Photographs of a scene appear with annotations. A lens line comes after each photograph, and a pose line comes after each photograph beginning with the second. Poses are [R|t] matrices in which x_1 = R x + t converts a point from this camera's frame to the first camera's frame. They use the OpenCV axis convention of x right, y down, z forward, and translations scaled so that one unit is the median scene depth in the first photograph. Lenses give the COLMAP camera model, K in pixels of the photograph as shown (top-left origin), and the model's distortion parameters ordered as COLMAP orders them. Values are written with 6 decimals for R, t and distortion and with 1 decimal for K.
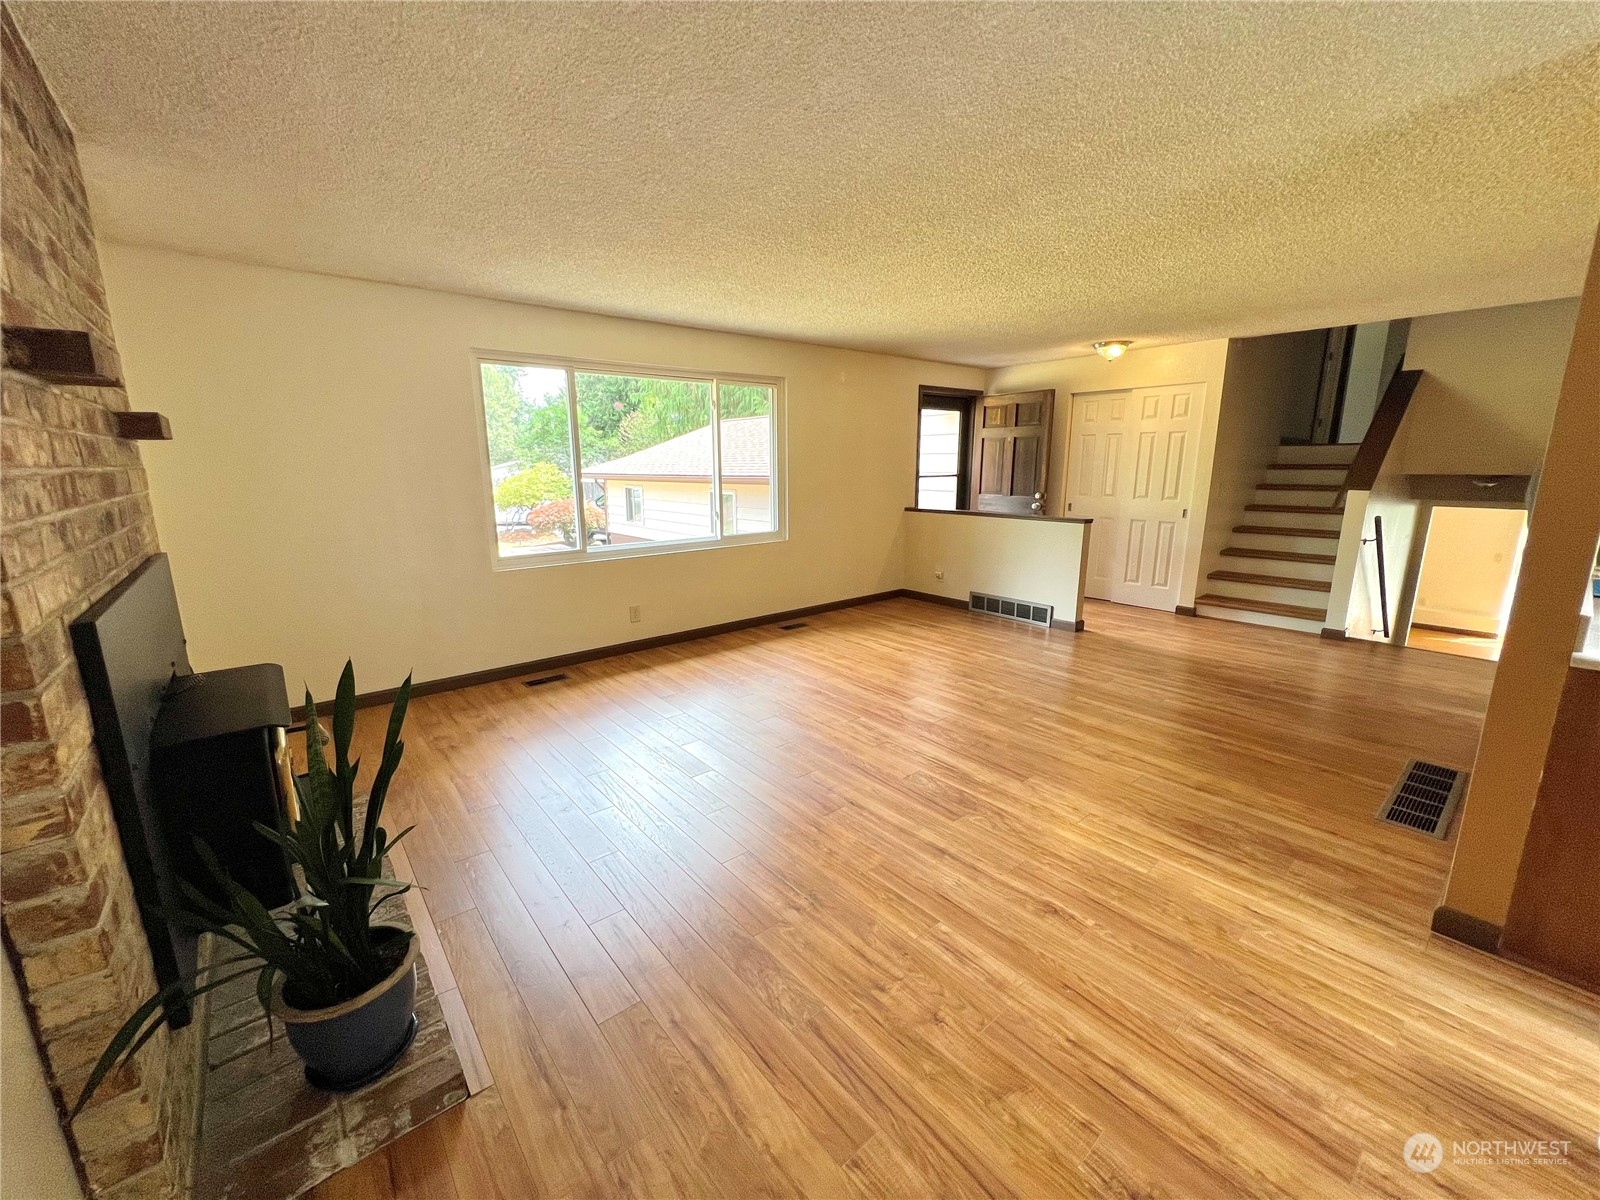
lens RADIAL K [[637.3, 0, 794.0], [0, 637.3, 603.7], [0, 0, 1]] dist [0.000374, -0.000166]
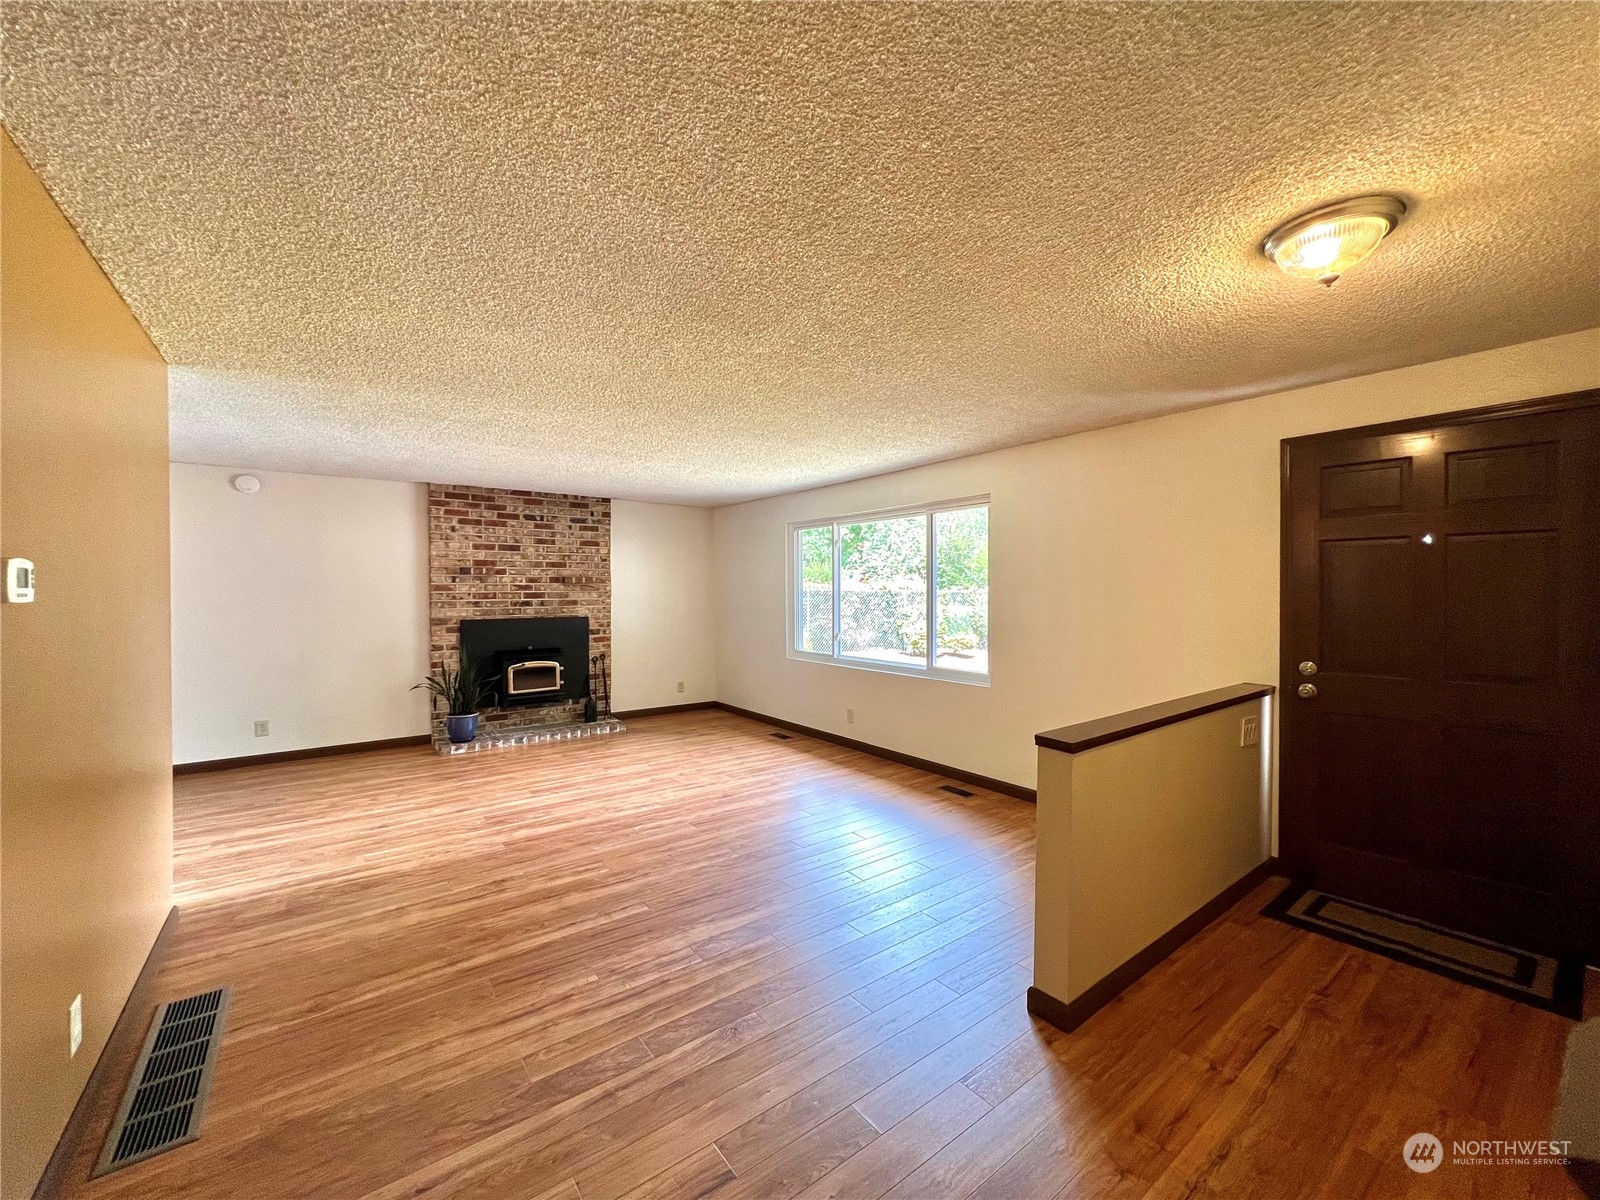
lens RADIAL K [[644.4, 0, 800.0], [0, 644.4, 600.0], [0, 0, 1]] dist [-0.001776, 0.000239]
pose [[-0.054314, 0.020127, -0.998321, 1.568924], [-0.216090, 0.975867, 0.031430, -0.350282], [0.974861, 0.217435, -0.048654, 1.518211]]
